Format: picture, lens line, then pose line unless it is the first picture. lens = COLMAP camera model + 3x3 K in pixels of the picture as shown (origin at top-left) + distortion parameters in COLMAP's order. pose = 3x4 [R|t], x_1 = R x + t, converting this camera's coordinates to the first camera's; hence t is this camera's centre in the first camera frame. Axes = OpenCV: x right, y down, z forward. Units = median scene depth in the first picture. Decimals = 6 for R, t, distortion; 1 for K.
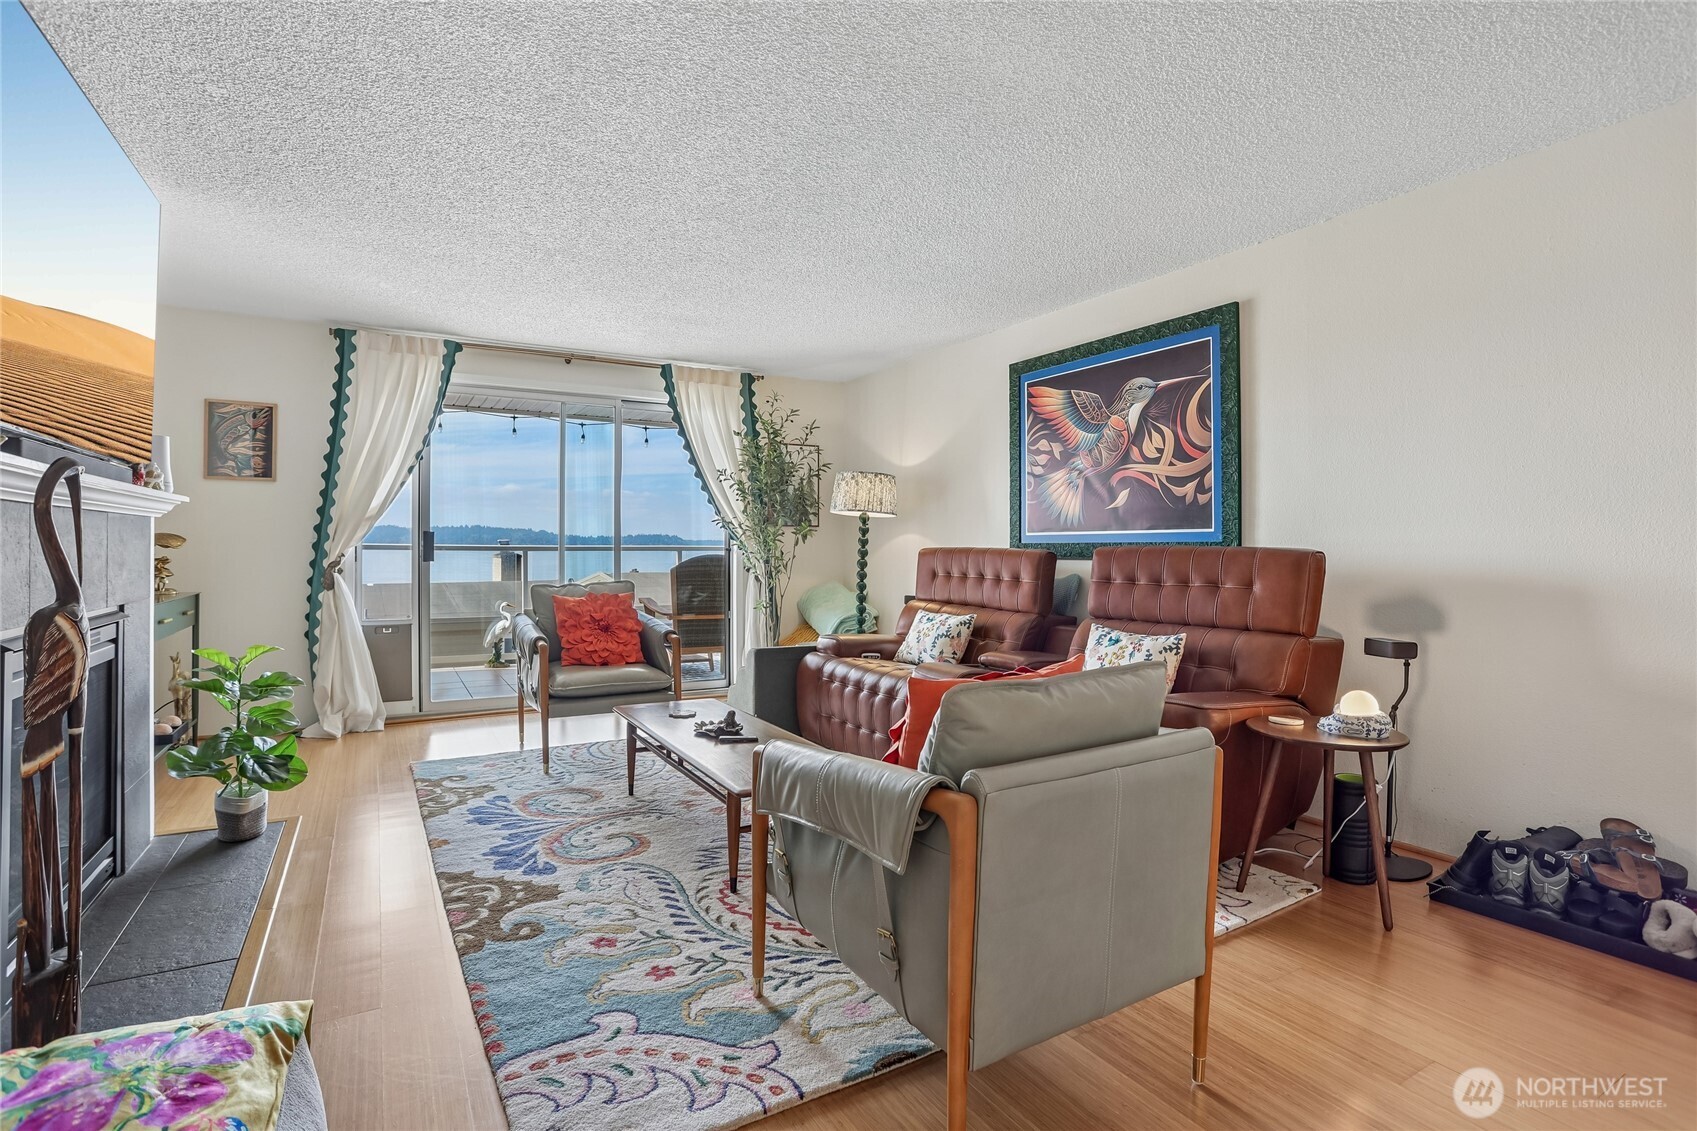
lens RADIAL K [[832.8, 0, 857.0], [0, 832.8, 550.6], [0, 0, 1]] dist [-0.078422, 0.037103]
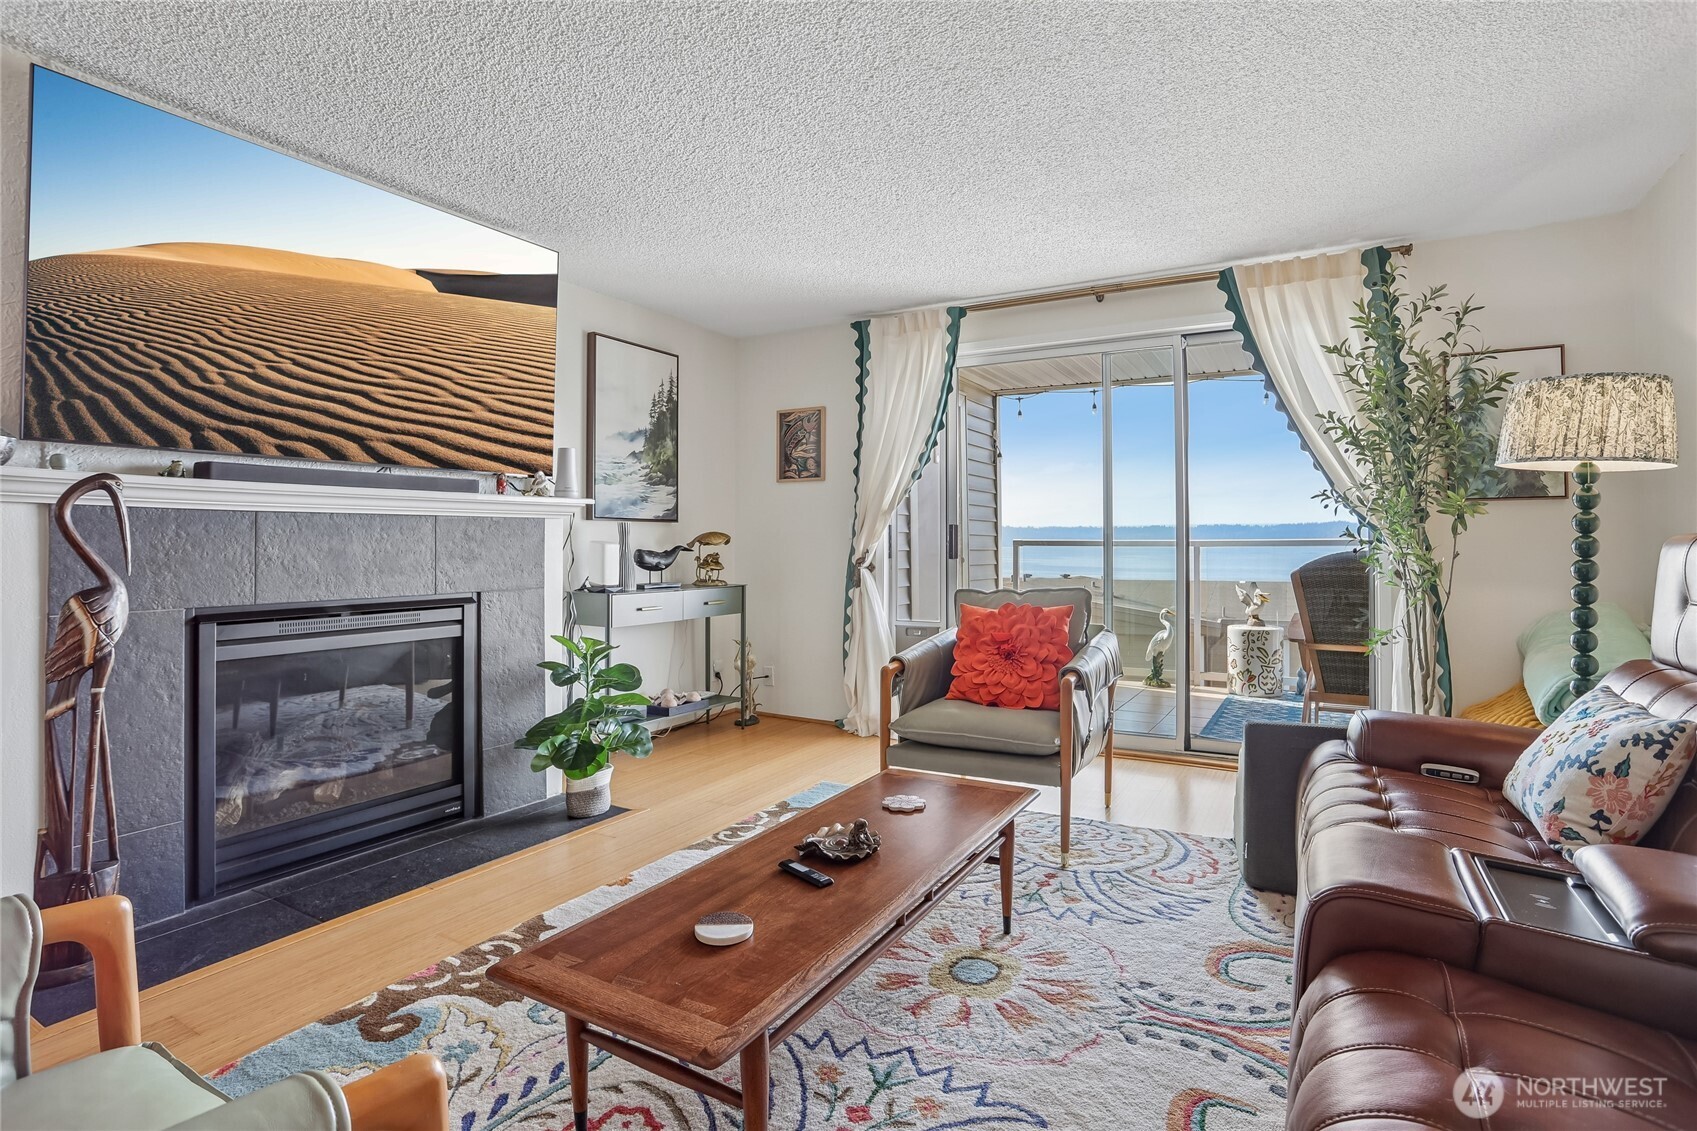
lens RADIAL K [[852.9, 0, 850.1], [0, 852.9, 528.1], [0, 0, 1]] dist [-0.072691, 0.033146]
pose [[0.490487, -0.021856, -0.871174, 0.252717], [0.002963, 0.999721, -0.023413, 0.001747], [0.871443, 0.008903, 0.490415, 0.484595]]
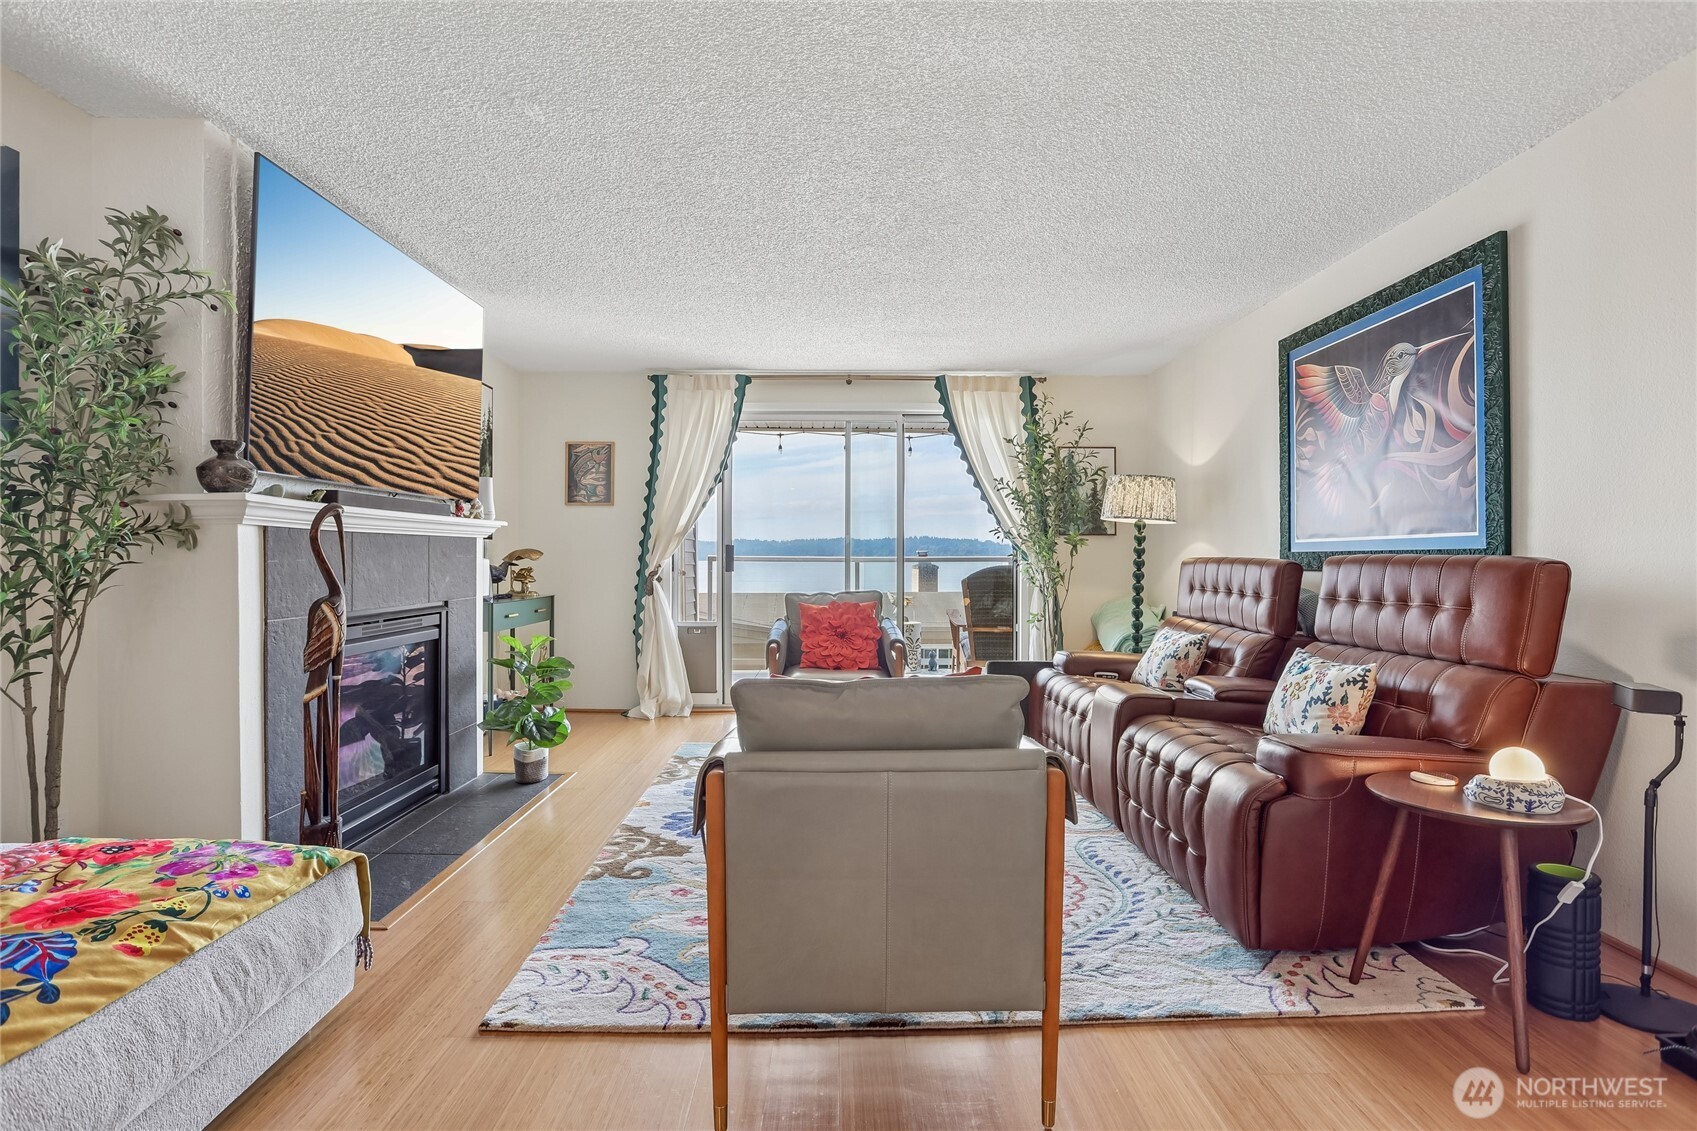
lens RADIAL K [[904.3, 0, 854.1], [0, 904.3, 562.9], [0, 0, 1]] dist [-0.072101, 0.046898]
pose [[0.870245, -0.000876, -0.492619, 0.262910], [0.001506, 0.999998, 0.000883, 0.000443], [0.492617, -0.001510, 0.870245, -0.003631]]
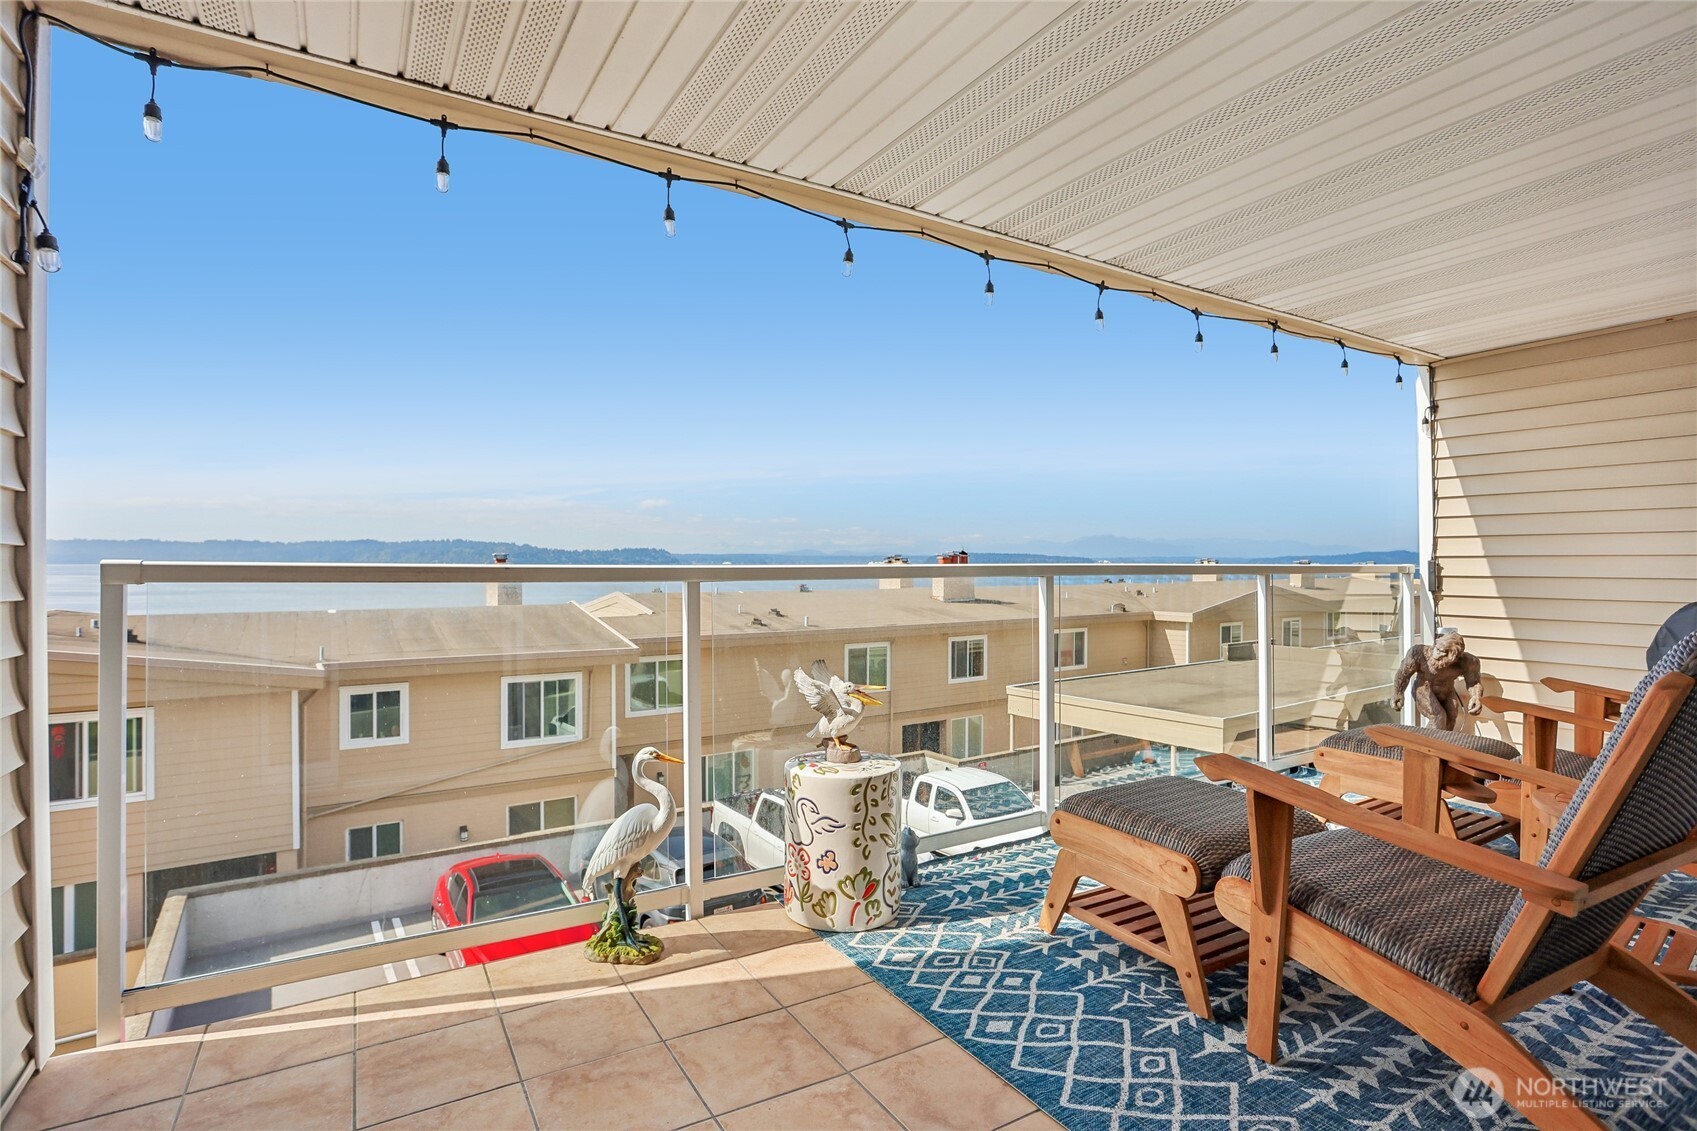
lens RADIAL K [[836.7, 0, 848.5], [0, 836.7, 565.5], [0, 0, 1]] dist [-0.028027, 0.000634]
pose [[0.999998, -0.002059, -0.000167, -0.576787], [0.002060, 0.999996, 0.002022, -0.012200], [0.000163, -0.002022, 0.999998, 1.093481]]
